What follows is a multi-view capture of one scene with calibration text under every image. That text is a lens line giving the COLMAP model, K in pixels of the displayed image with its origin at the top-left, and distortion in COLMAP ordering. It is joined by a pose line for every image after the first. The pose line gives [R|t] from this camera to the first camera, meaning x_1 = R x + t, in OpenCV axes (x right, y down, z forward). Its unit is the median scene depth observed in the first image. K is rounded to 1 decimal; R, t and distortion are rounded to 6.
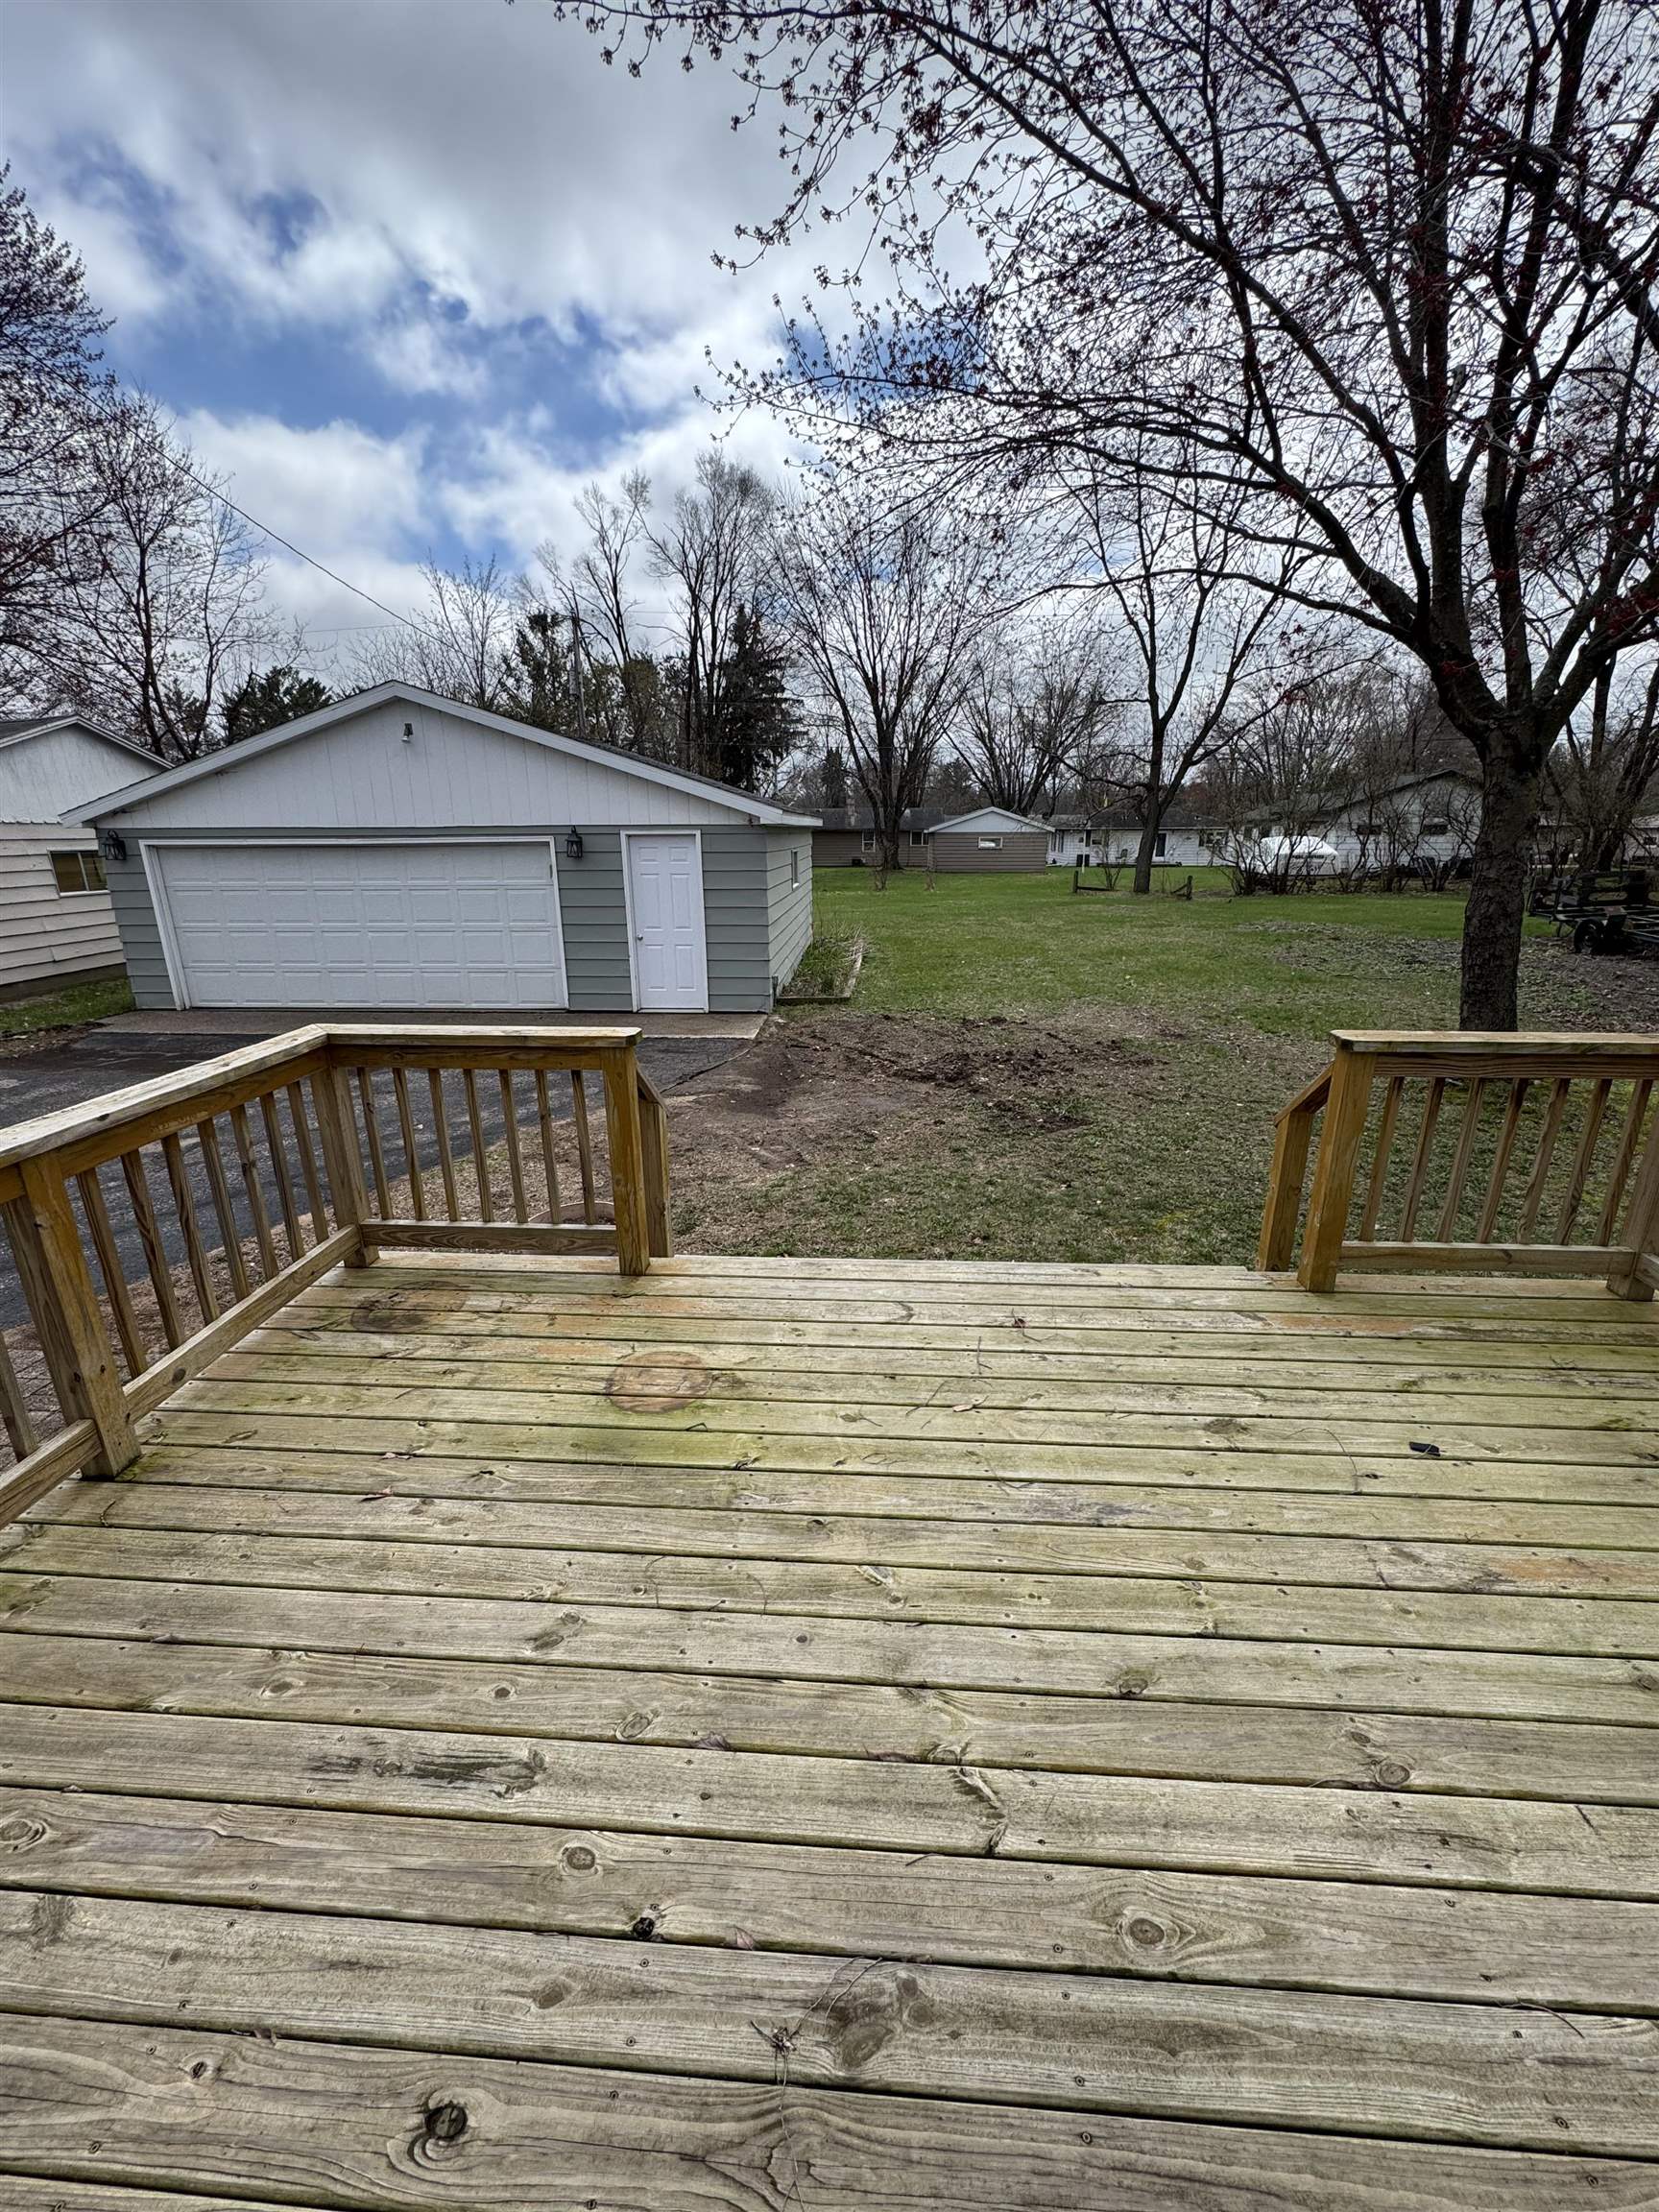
lens RADIAL K [[894.0, 0, 825.8], [0, 894.0, 1110.1], [0, 0, 1]] dist [-0.003144, -0.000137]
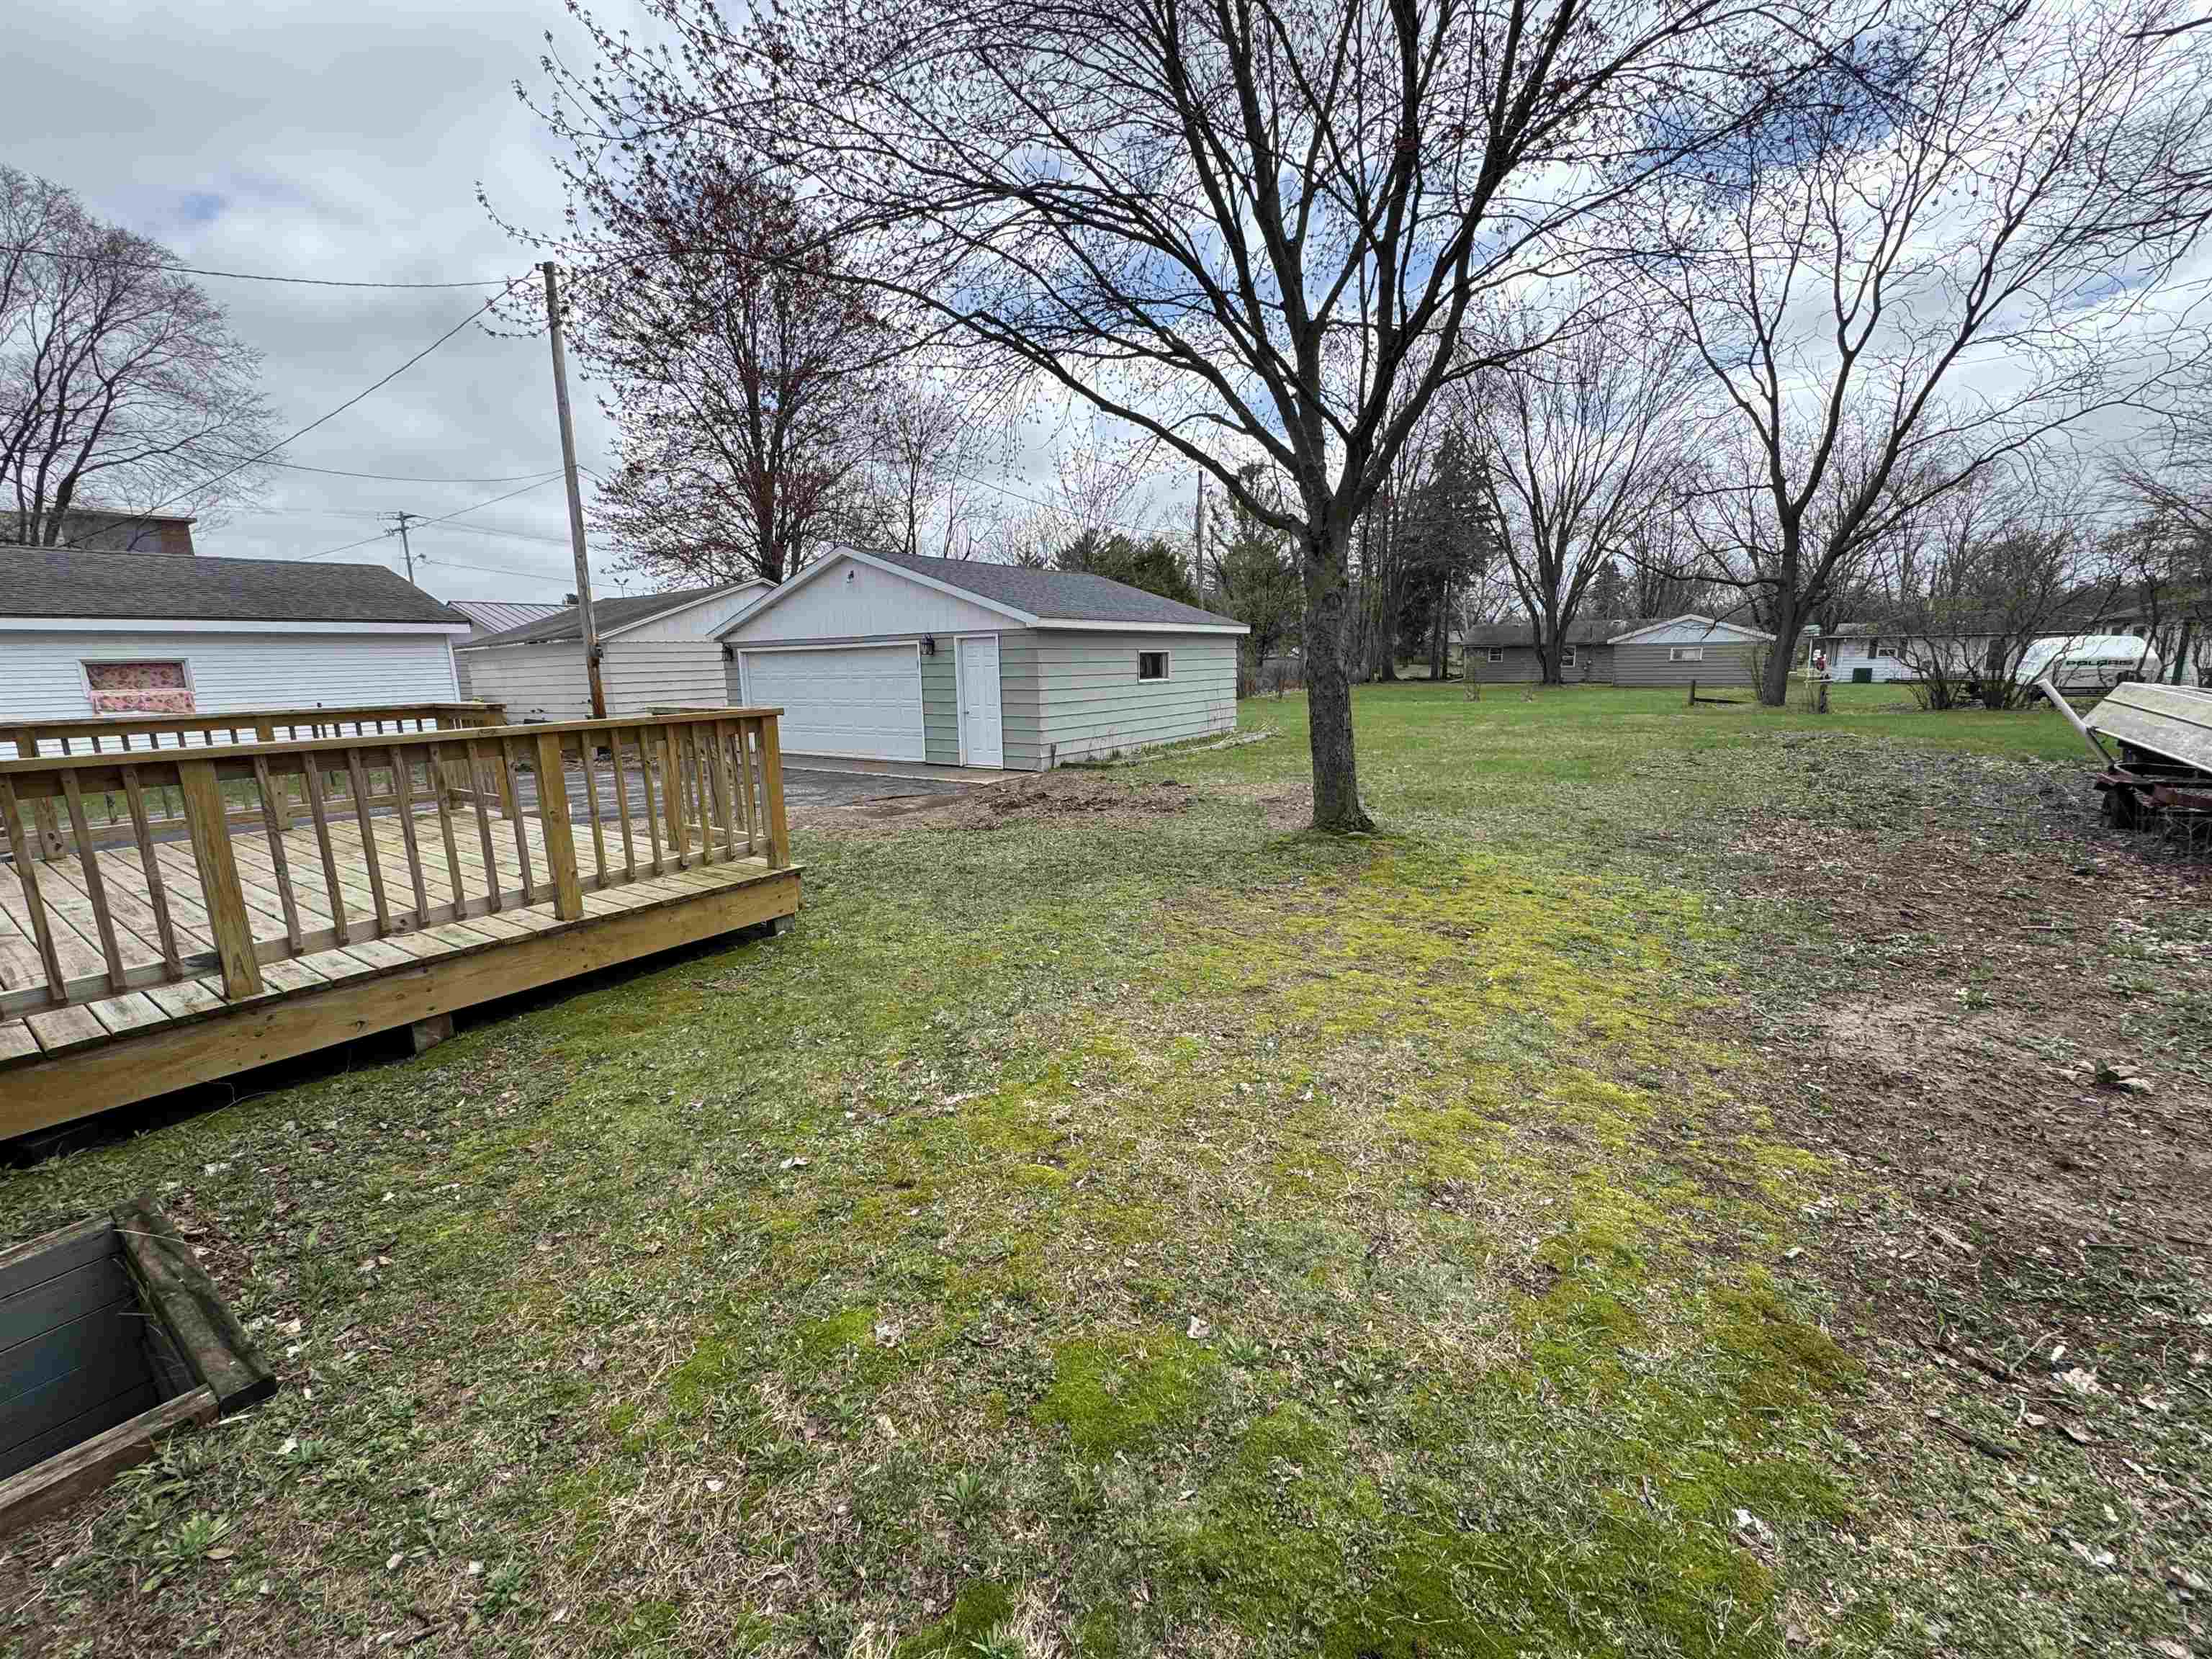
lens RADIAL K [[894.0, 0, 1112.5], [0, 894.0, 831.7], [0, 0, 1]] dist [-0.003144, -0.000137]
pose [[0.855445, 0.085552, -0.510779, 0.685209], [-0.140135, 0.987707, -0.069263, 0.047464], [0.498574, 0.130829, 0.856918, -0.025165]]
